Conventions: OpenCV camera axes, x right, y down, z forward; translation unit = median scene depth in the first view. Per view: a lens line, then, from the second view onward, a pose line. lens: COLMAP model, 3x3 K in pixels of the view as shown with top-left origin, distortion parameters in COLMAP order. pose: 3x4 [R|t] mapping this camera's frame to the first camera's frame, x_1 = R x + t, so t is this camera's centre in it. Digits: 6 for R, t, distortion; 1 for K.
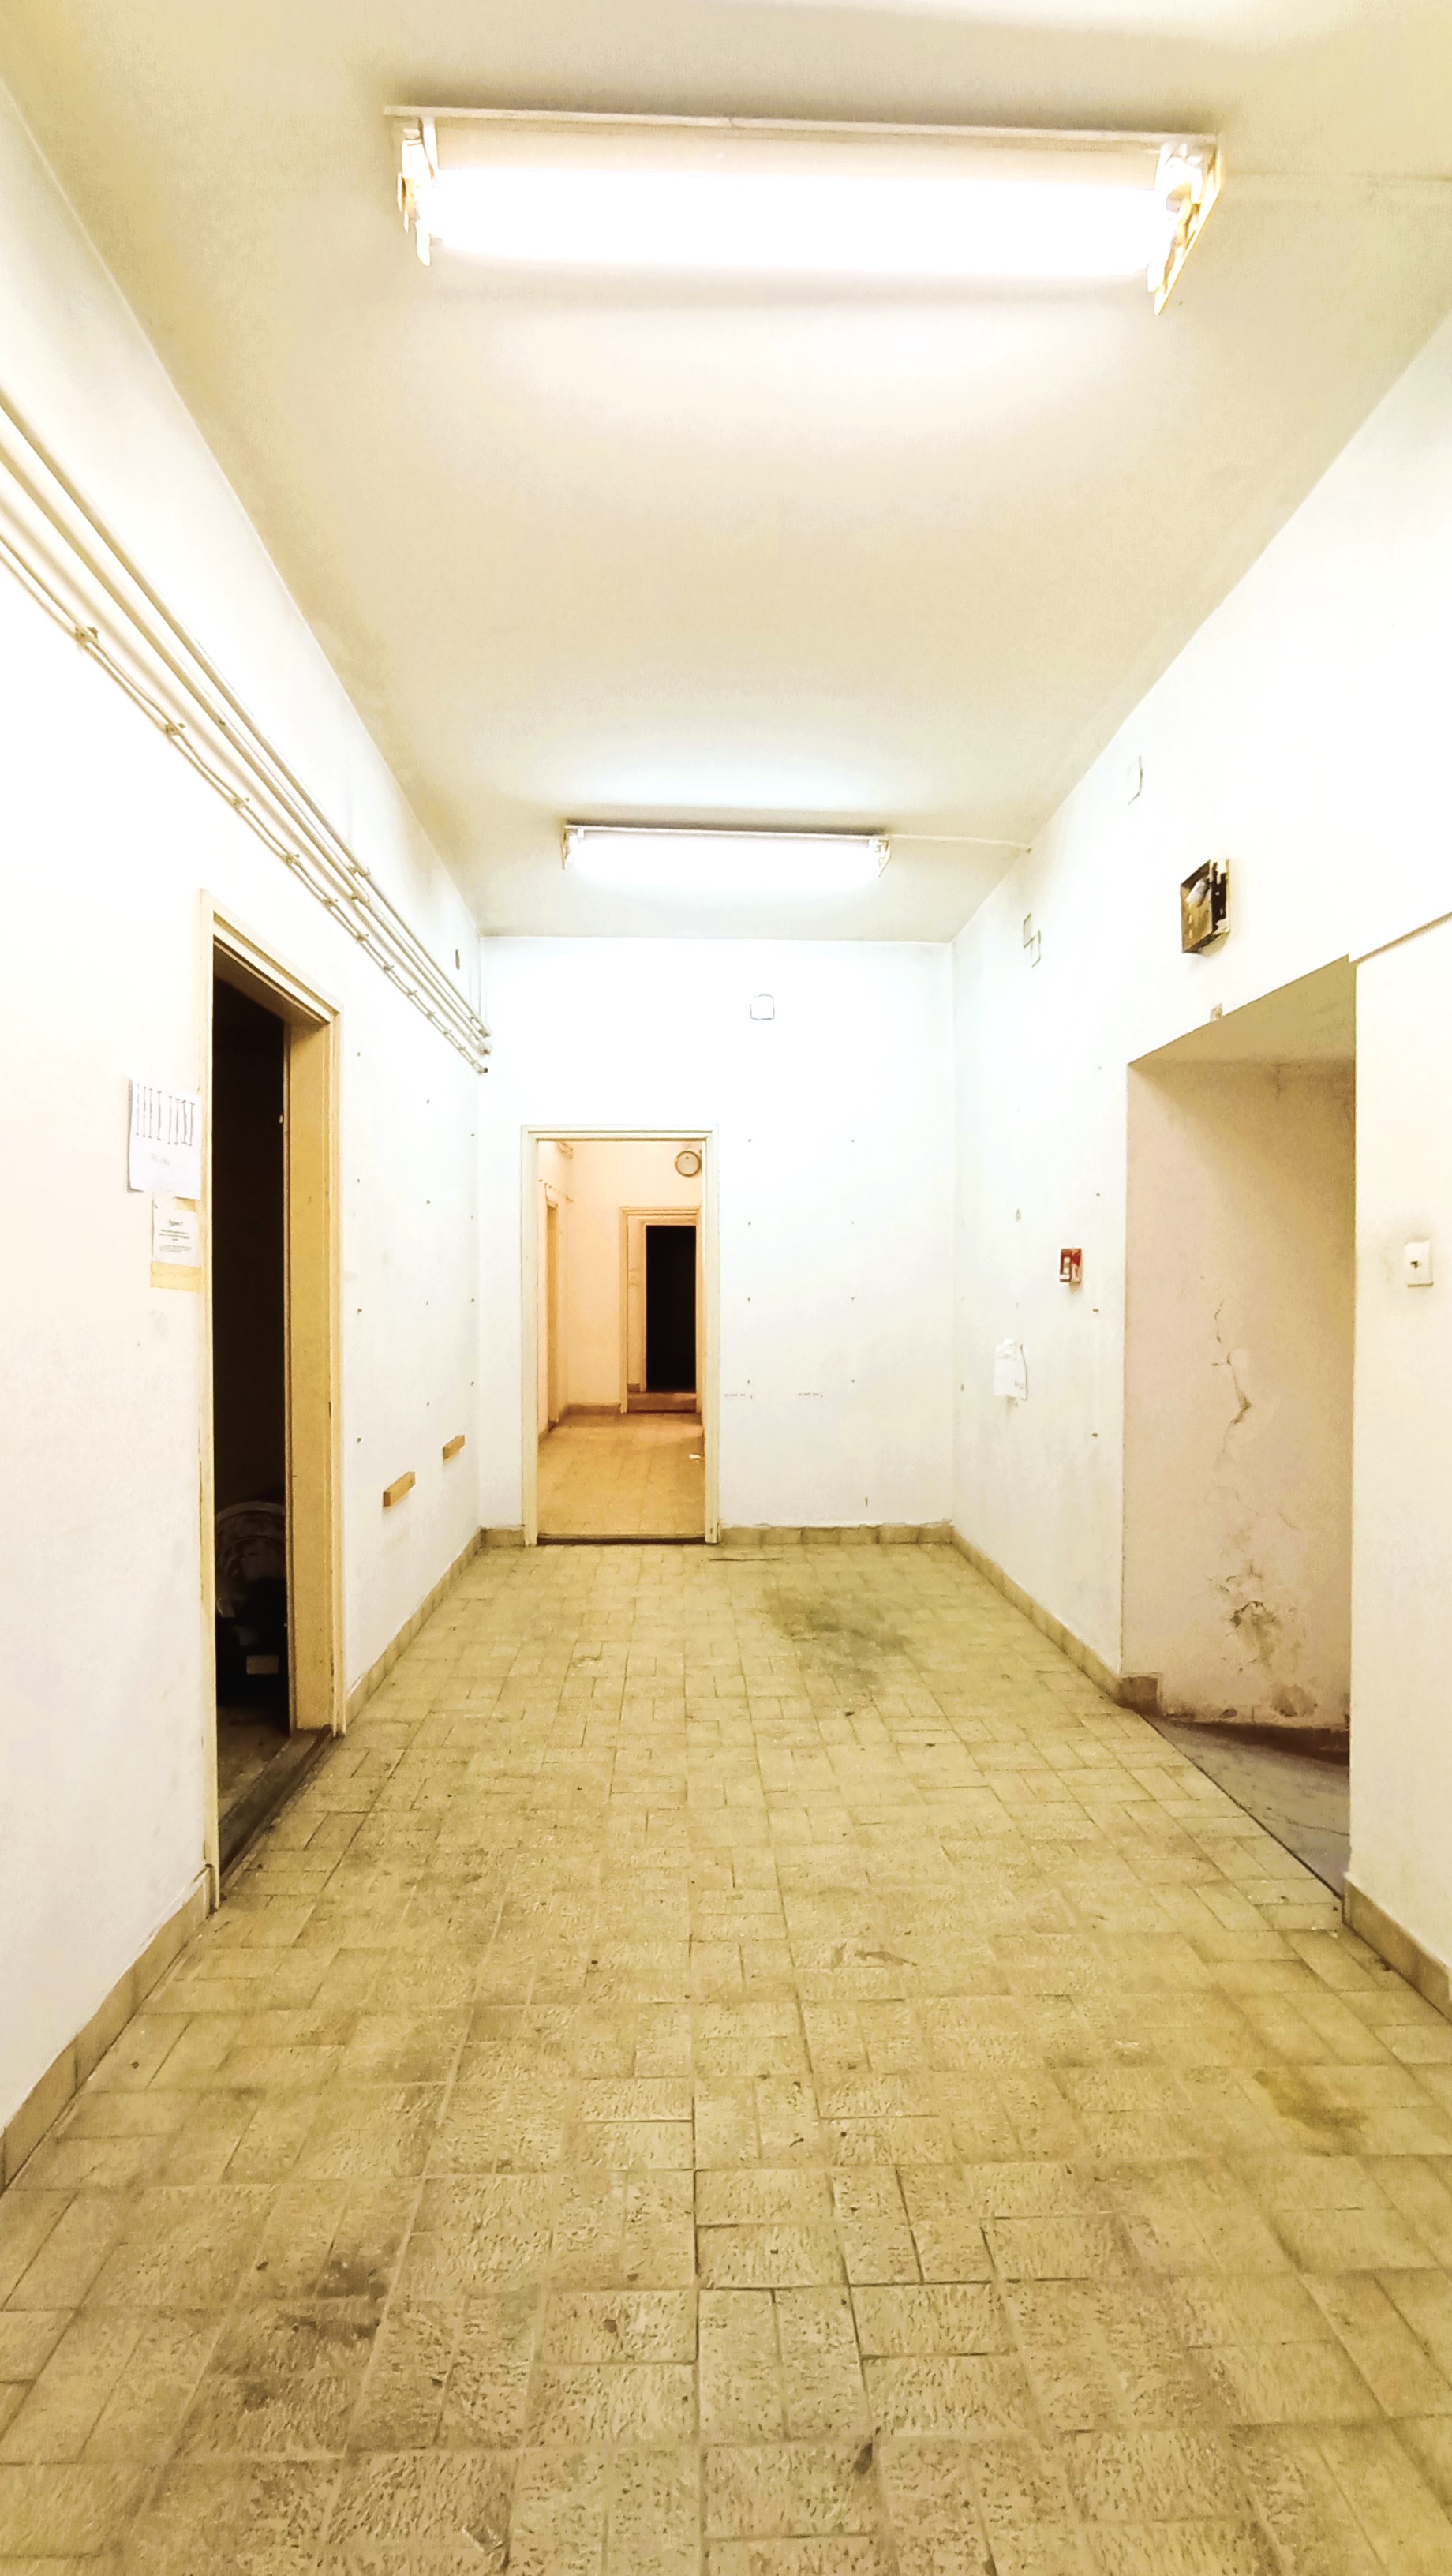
lens RADIAL K [[1135.5, 0, 727.0], [0, 1135.5, 1282.7], [0, 0, 1]] dist [-0.001457, -0.000035]
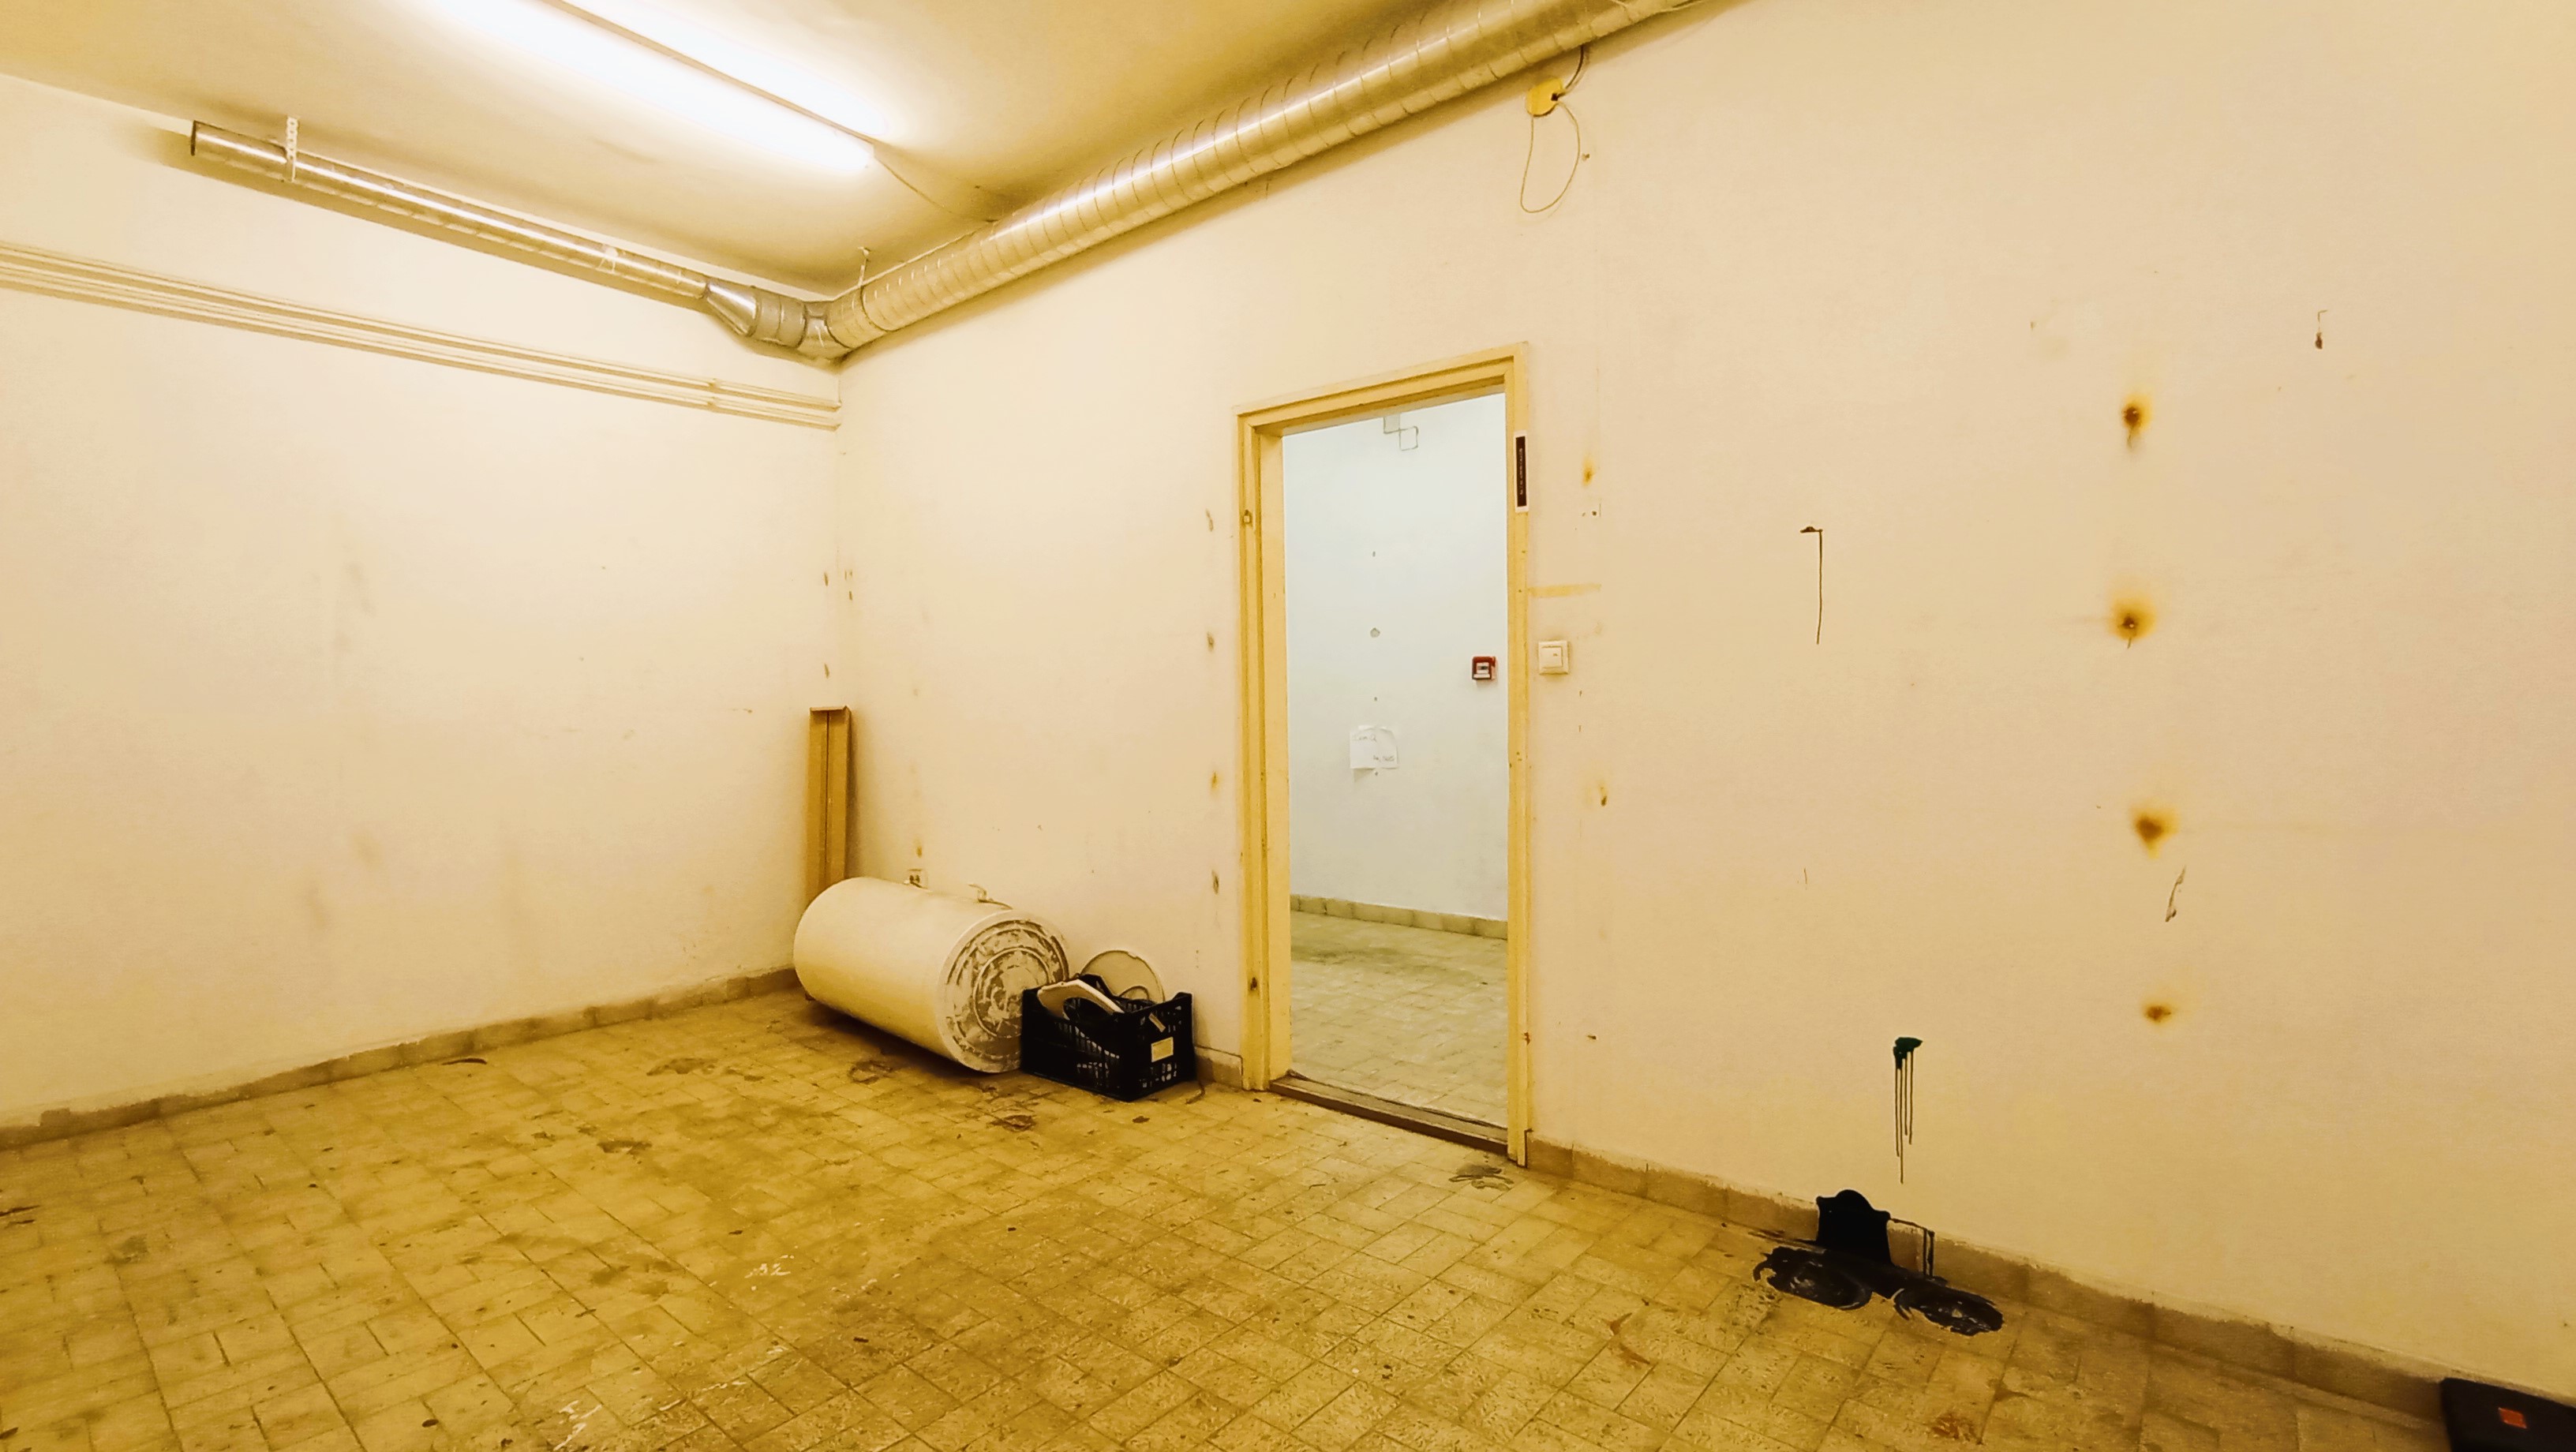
lens RADIAL K [[1135.5, 0, 1290.4], [0, 1135.5, 717.6], [0, 0, 1]] dist [-0.001457, -0.000035]
pose [[0.671374, -0.021428, 0.740809, -0.978935], [0.013378, 0.999769, 0.016794, 0.021404], [-0.740998, -0.001364, 0.671506, 0.209110]]
